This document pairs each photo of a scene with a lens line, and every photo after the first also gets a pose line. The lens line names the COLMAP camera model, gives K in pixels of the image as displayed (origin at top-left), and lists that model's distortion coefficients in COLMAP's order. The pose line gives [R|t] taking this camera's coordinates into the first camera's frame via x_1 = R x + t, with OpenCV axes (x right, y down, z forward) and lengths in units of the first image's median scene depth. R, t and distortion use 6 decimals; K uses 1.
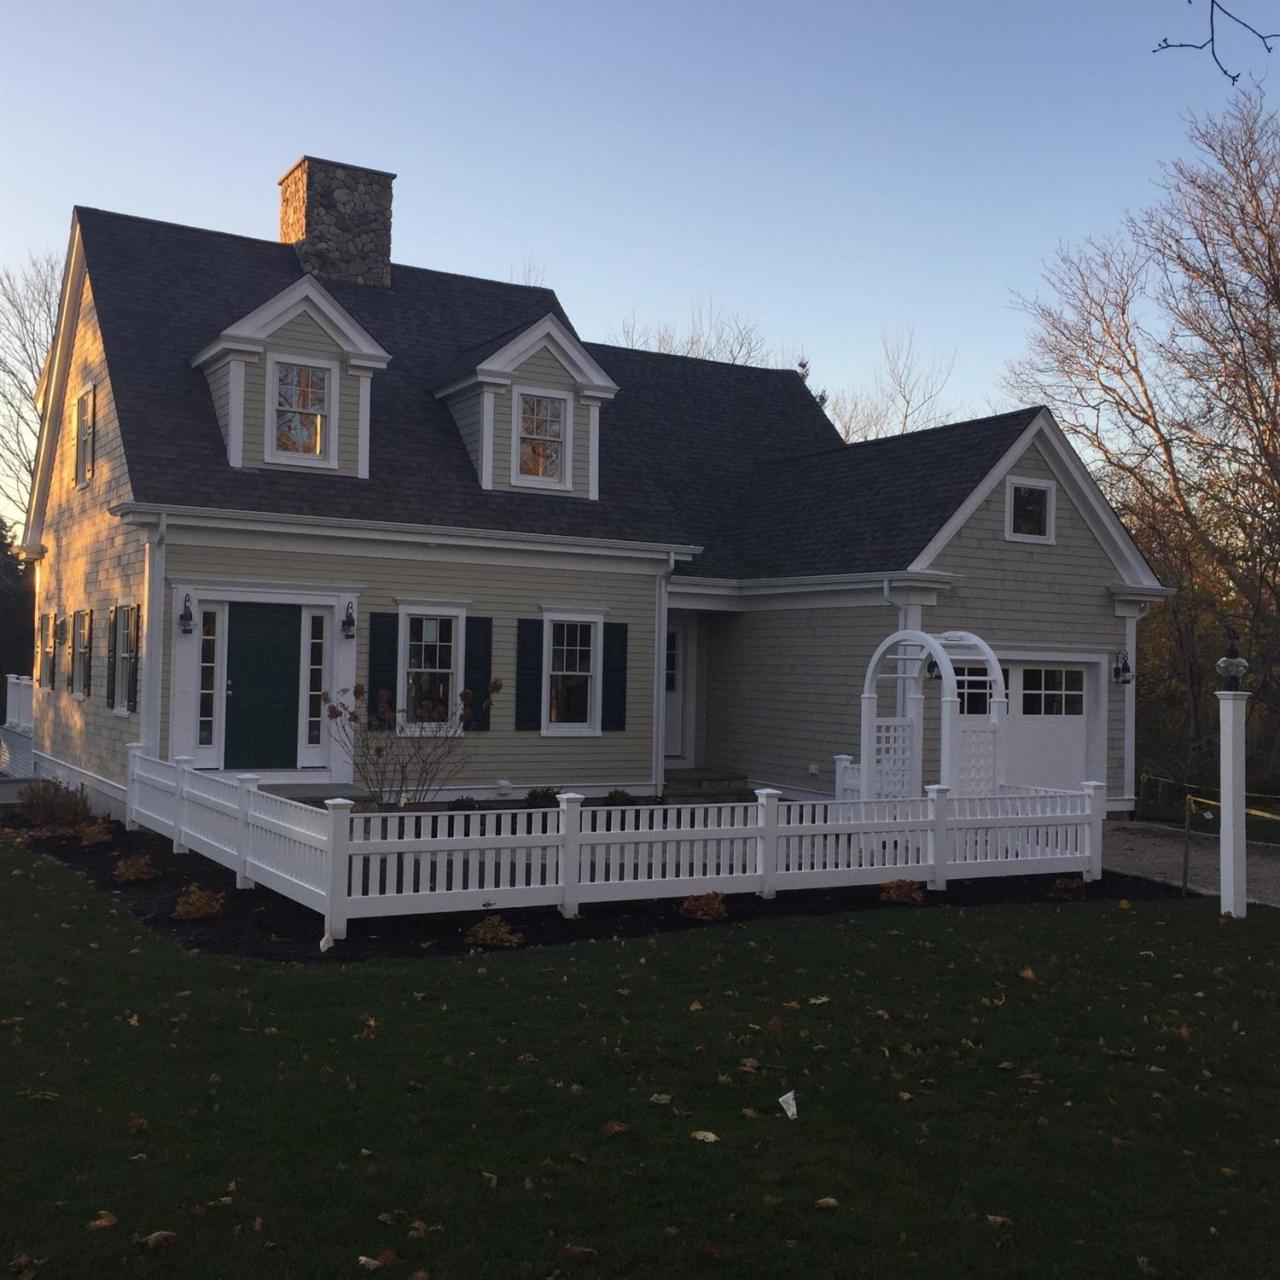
lens RADIAL K [[1461.2, 0, 640.0], [0, 1461.2, 640.0], [0, 0, 1]] dist [0.028748, 0.055154]
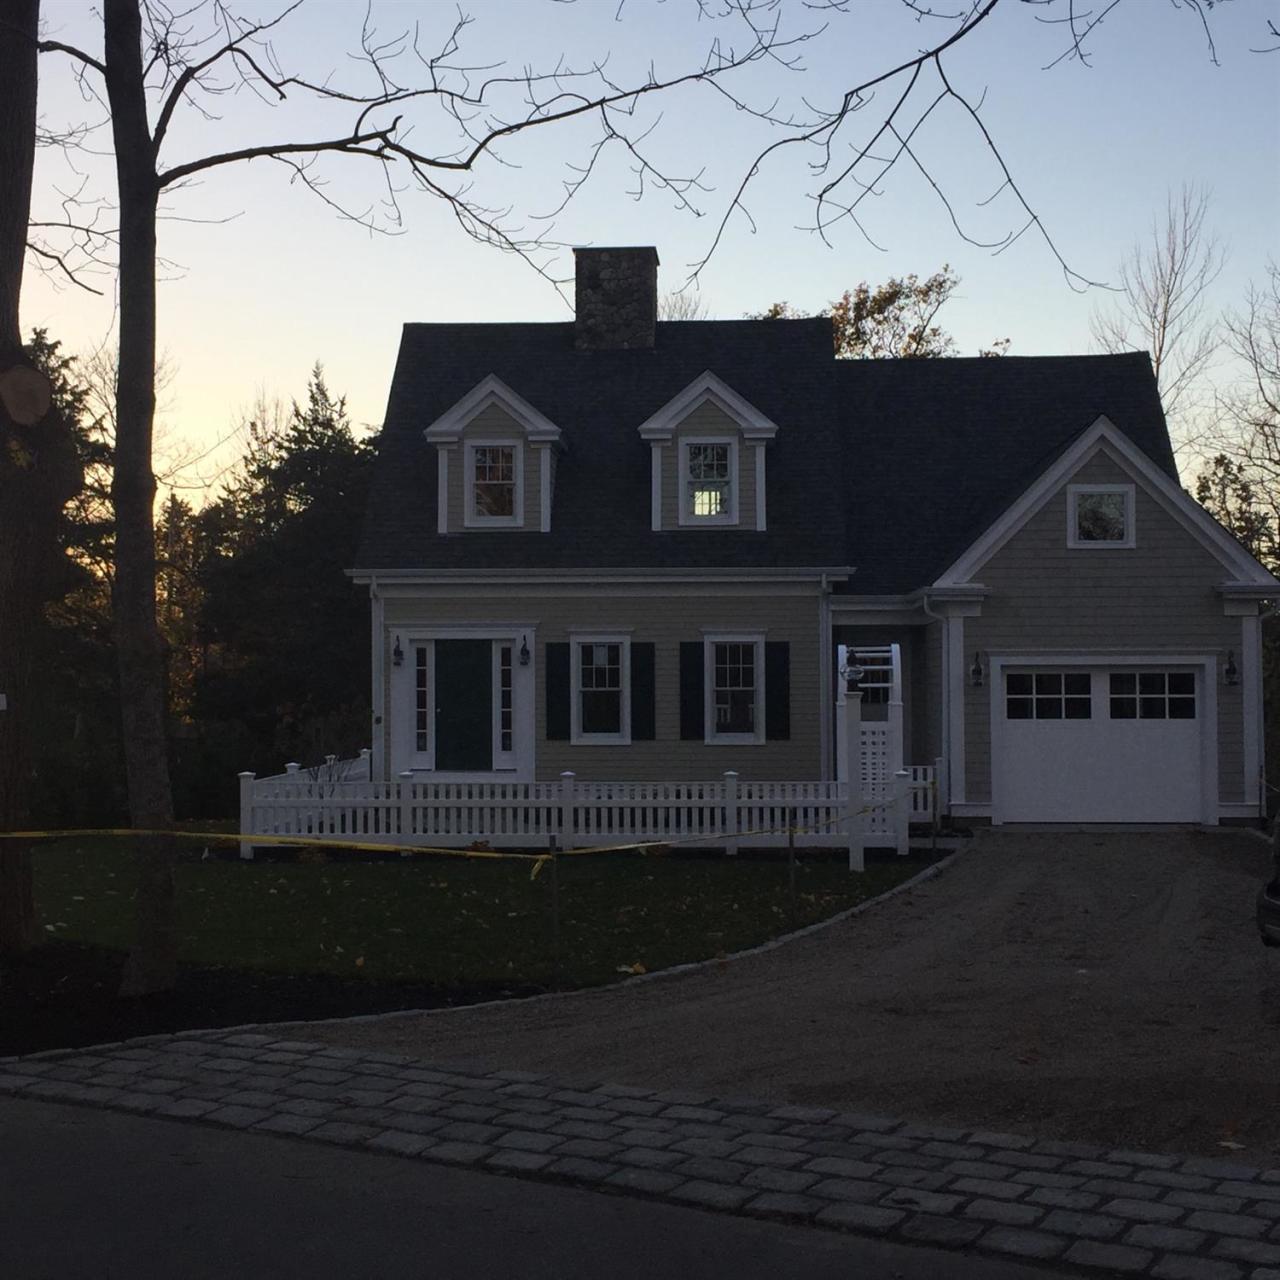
lens RADIAL K [[2054.0, 0, 640.0], [0, 2054.0, 640.0], [0, 0, 1]] dist [0.047684, 0.191089]
pose [[0.828621, -0.037489, -0.558553, 0.794539], [0.034775, 0.999275, -0.015480, 0.007618], [0.558729, -0.006597, 0.829324, -0.356094]]
